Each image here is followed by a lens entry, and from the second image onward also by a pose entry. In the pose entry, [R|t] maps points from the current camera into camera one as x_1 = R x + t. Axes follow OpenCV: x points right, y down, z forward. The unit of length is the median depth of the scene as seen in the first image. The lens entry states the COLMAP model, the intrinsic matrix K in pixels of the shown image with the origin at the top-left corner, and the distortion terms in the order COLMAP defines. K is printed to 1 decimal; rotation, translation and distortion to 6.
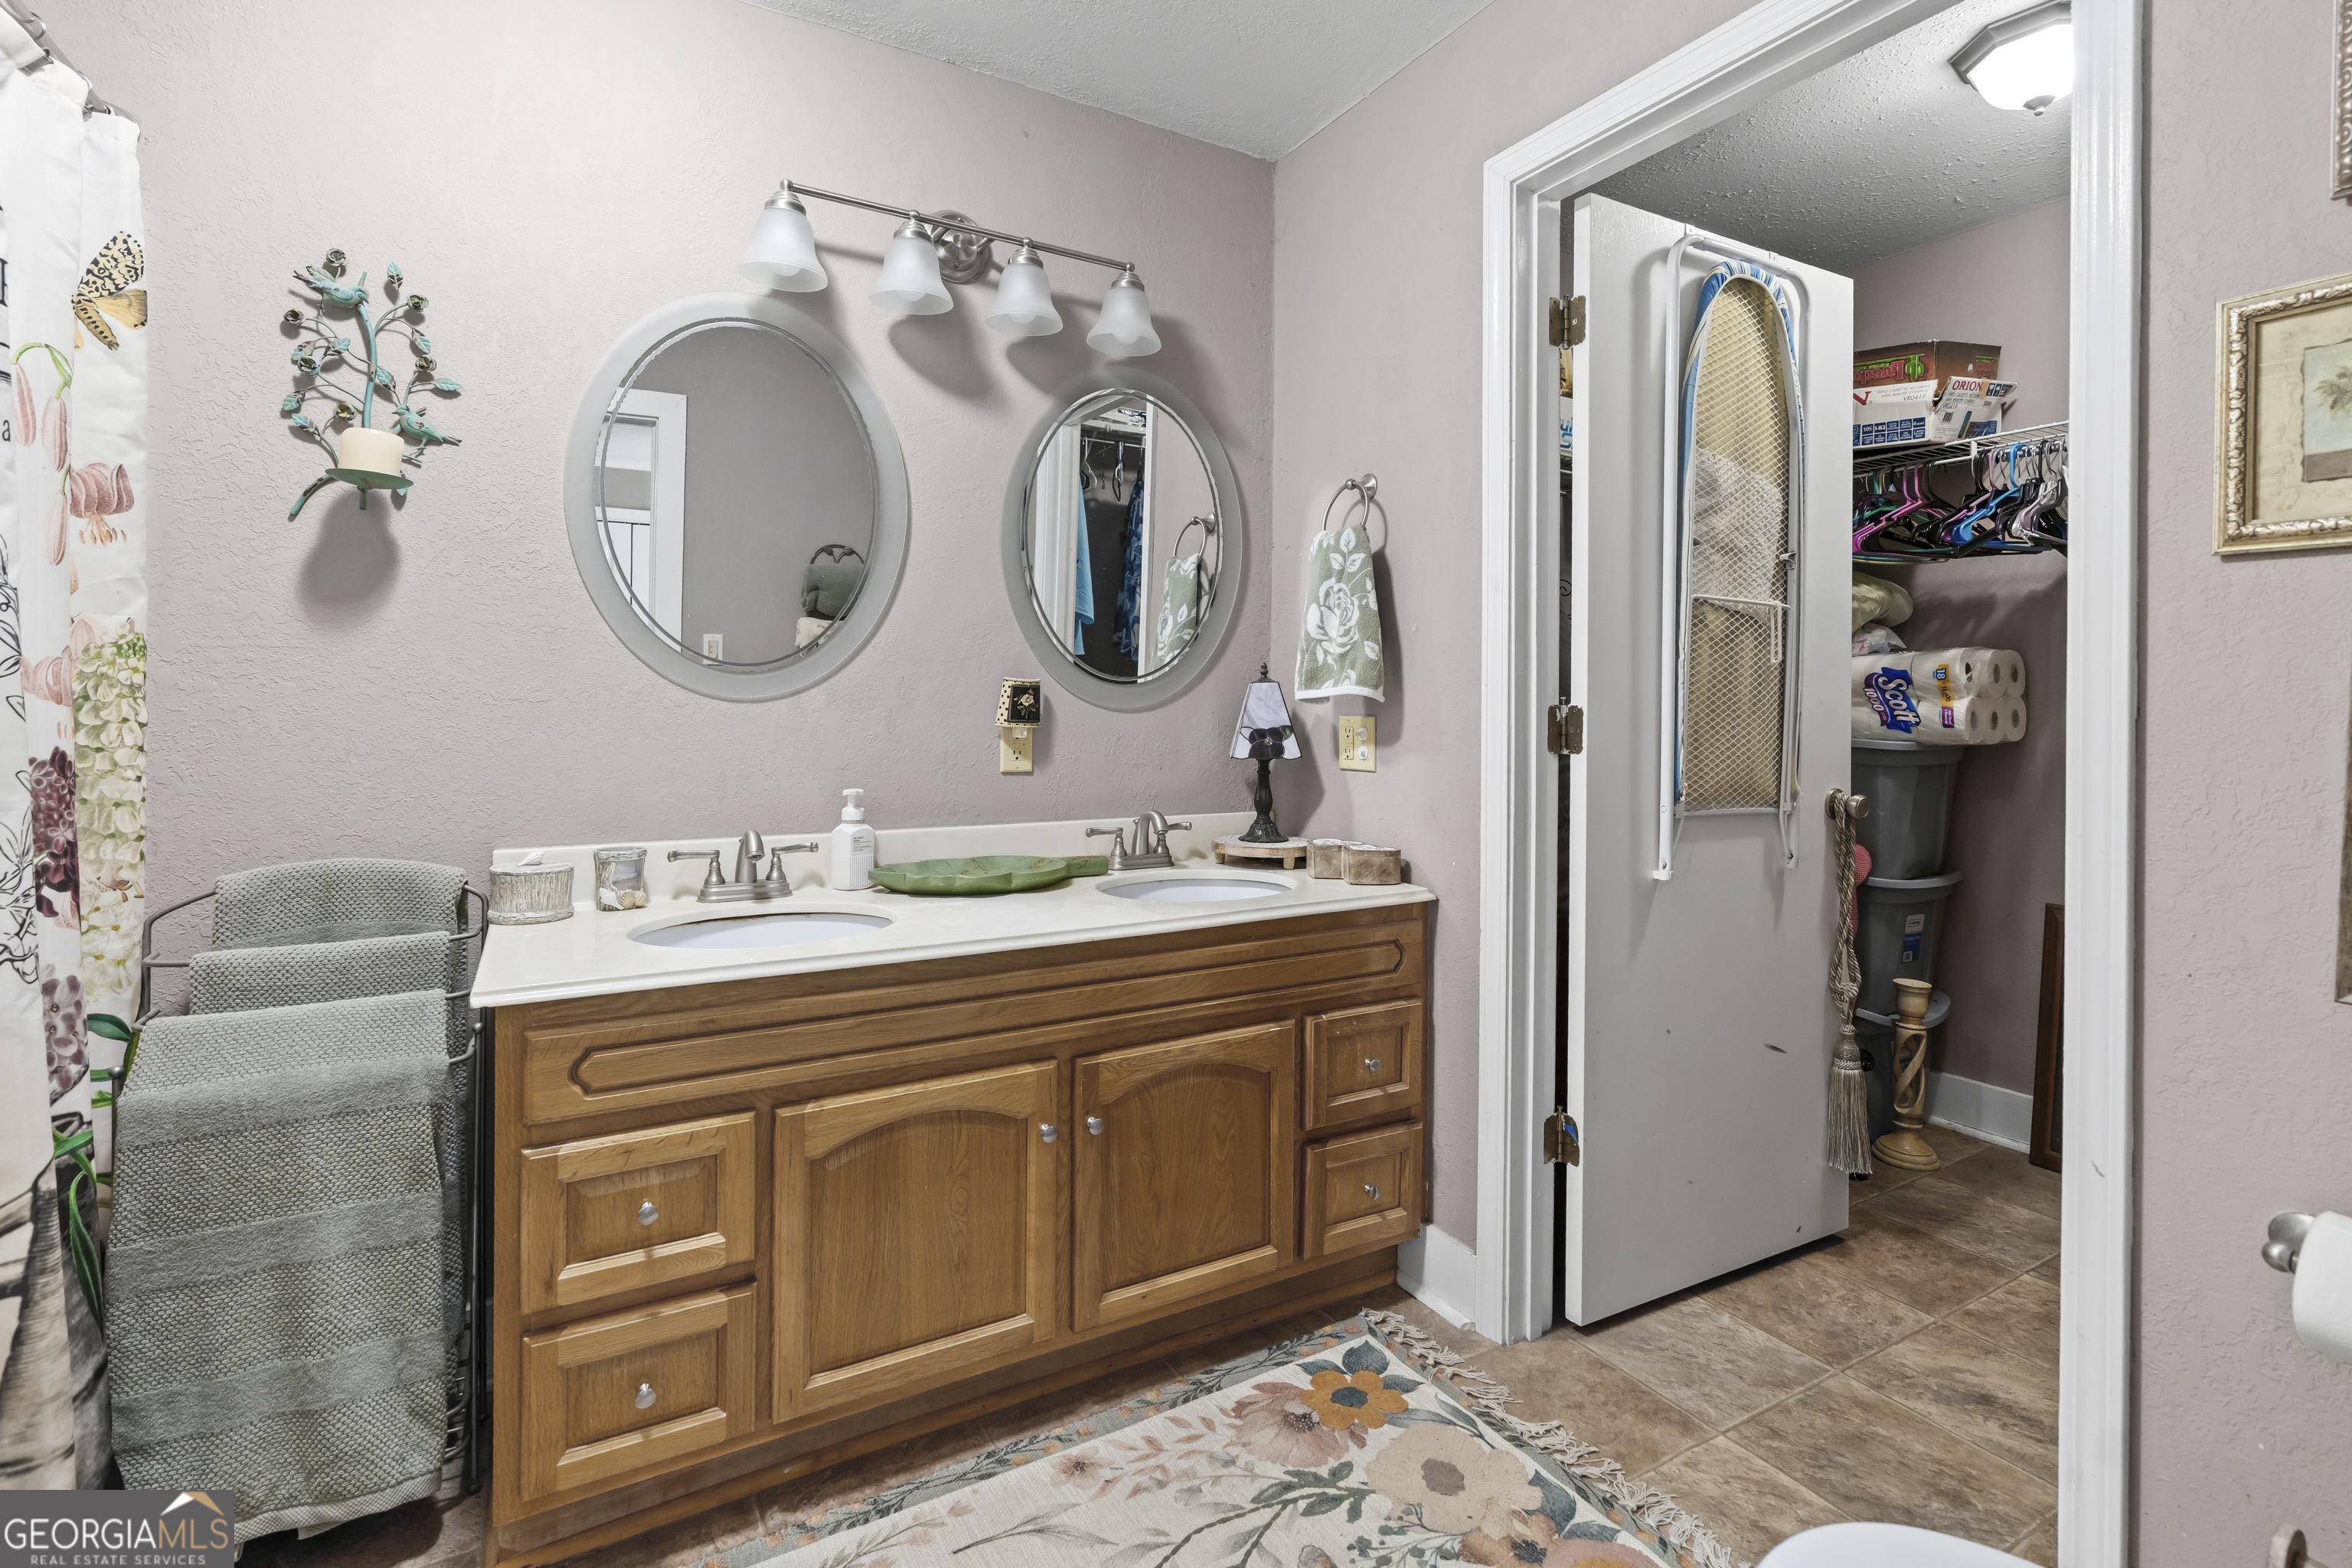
lens RADIAL K [[1070.5, 0, 1180.3], [0, 1070.5, 701.4], [0, 0, 1]] dist [-0.008367, 0.004826]
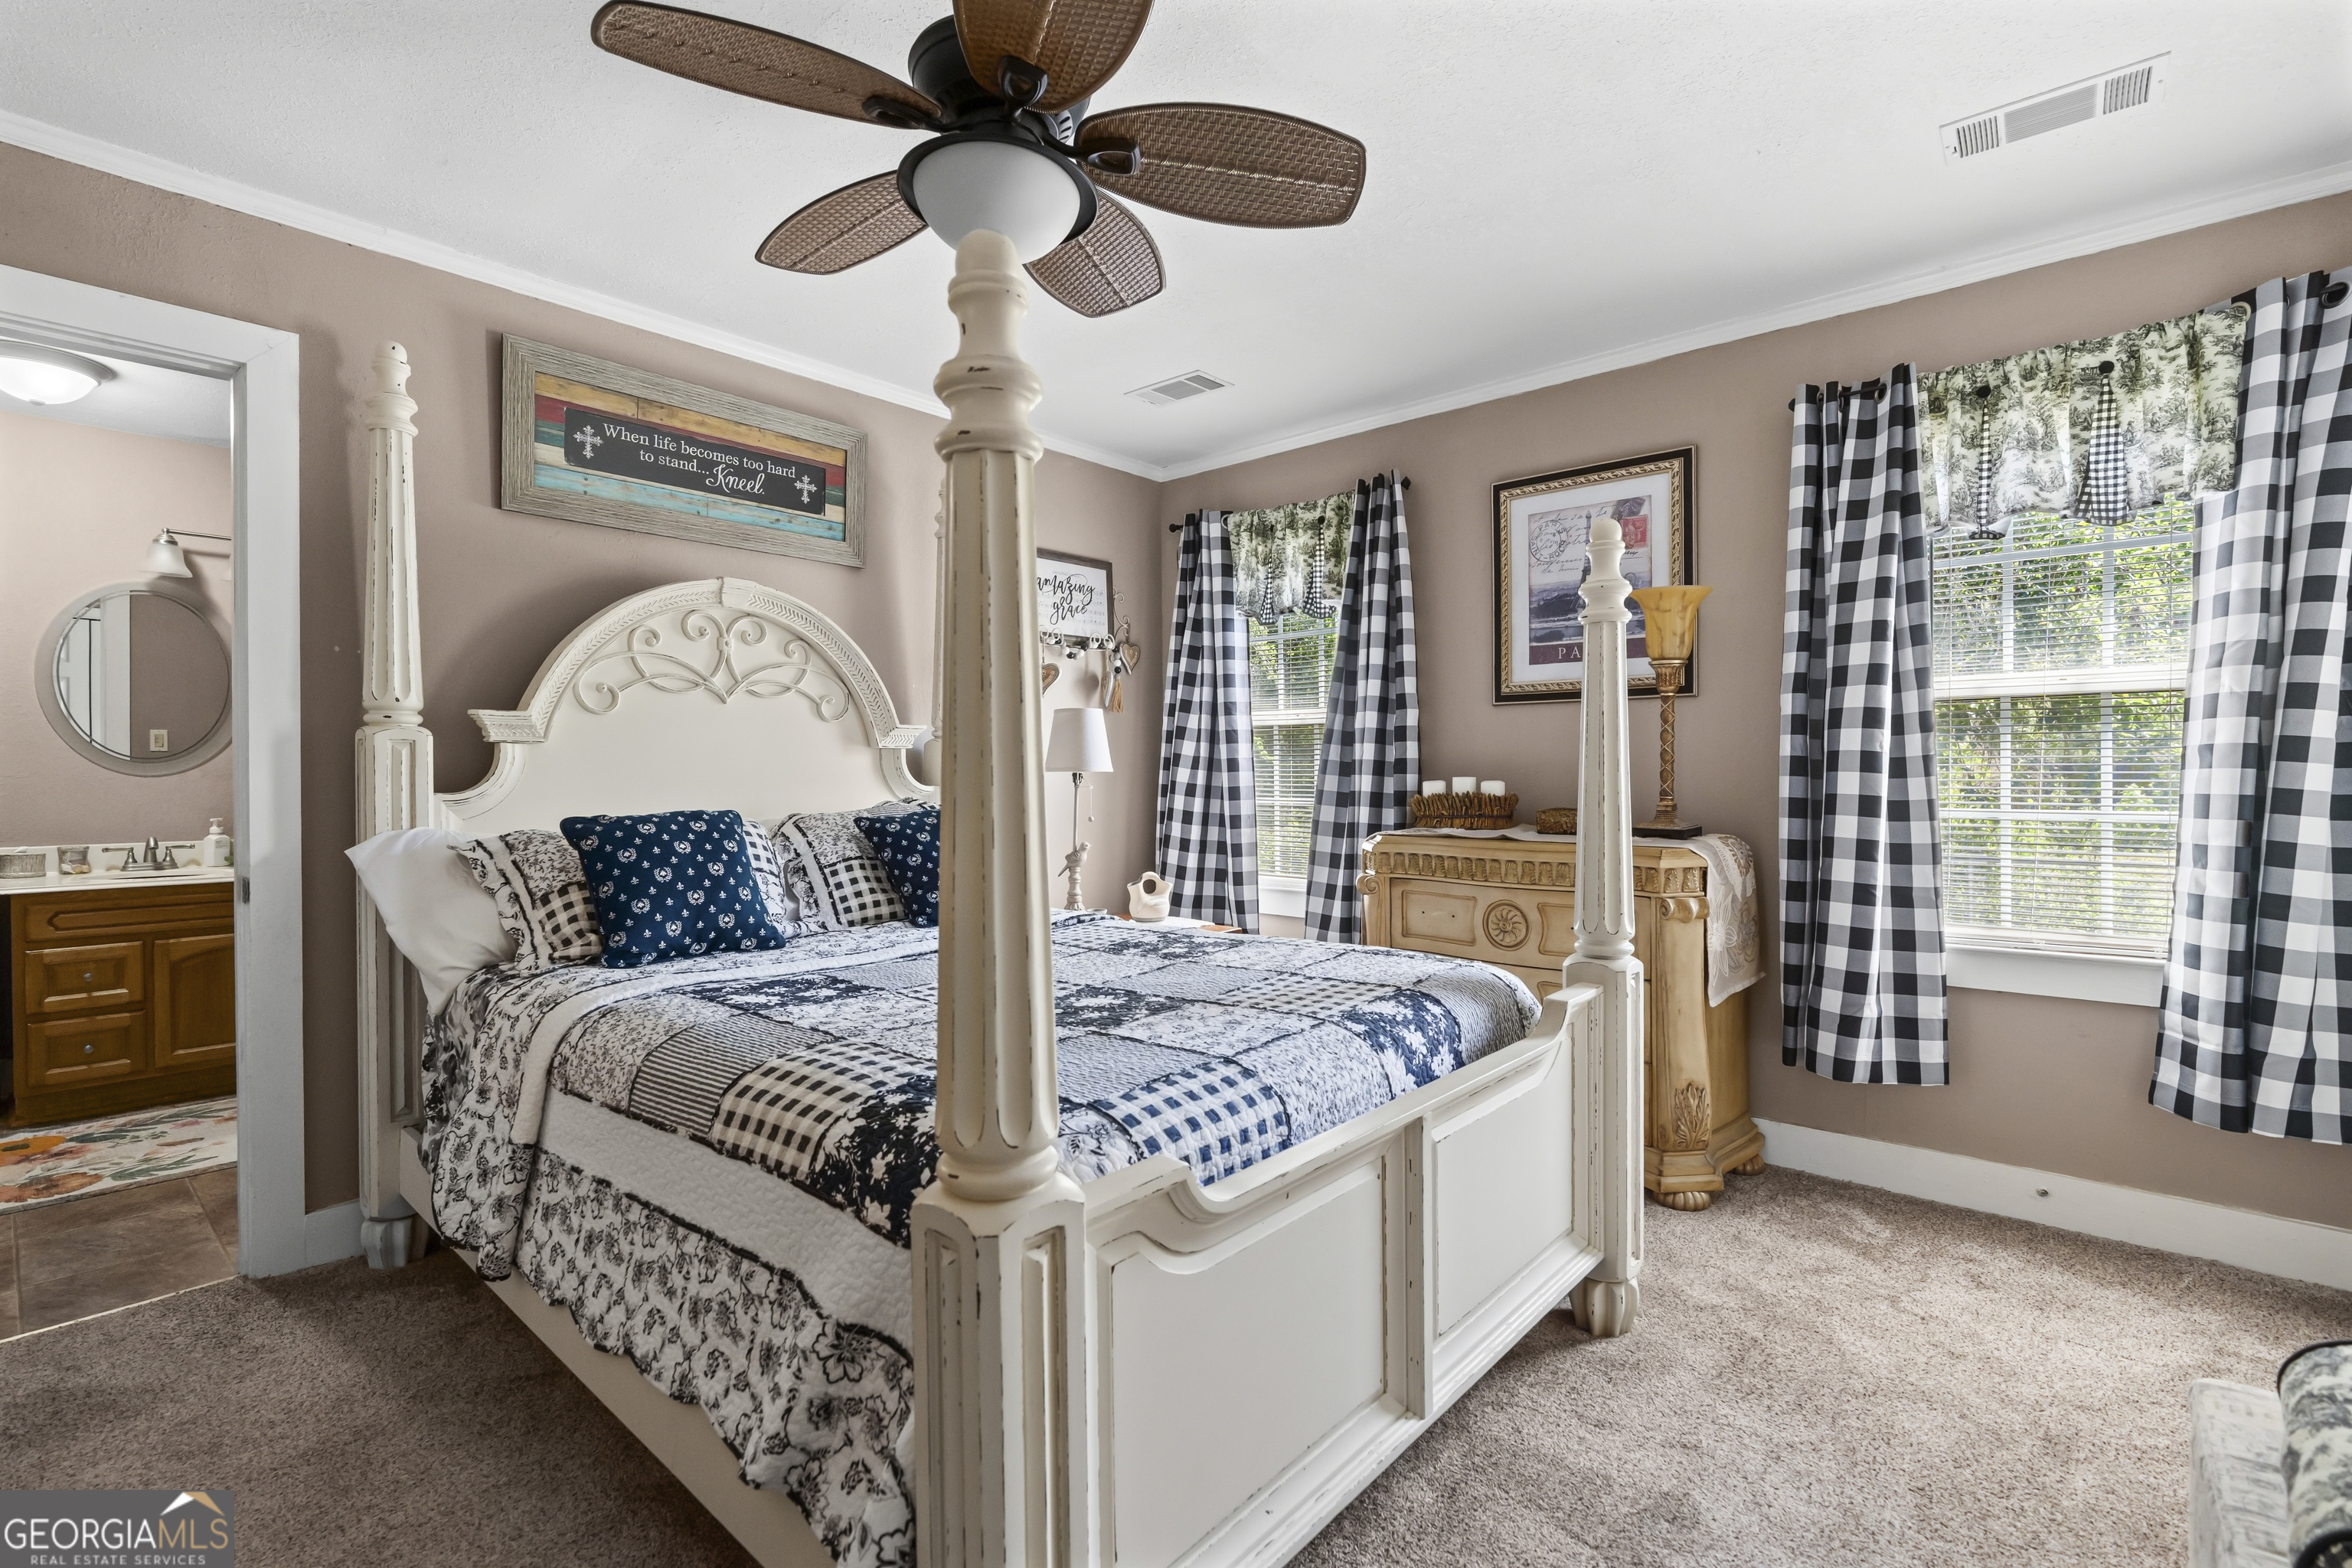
lens RADIAL K [[1070.5, 0, 1180.3], [0, 1070.5, 778.0], [0, 0, 1]] dist [-0.008367, 0.004826]
pose [[0.951315, -0.016360, 0.307787, 1.048796], [0.012771, 0.999825, 0.013672, -0.000330], [-0.307956, -0.009076, 0.951357, -1.933981]]
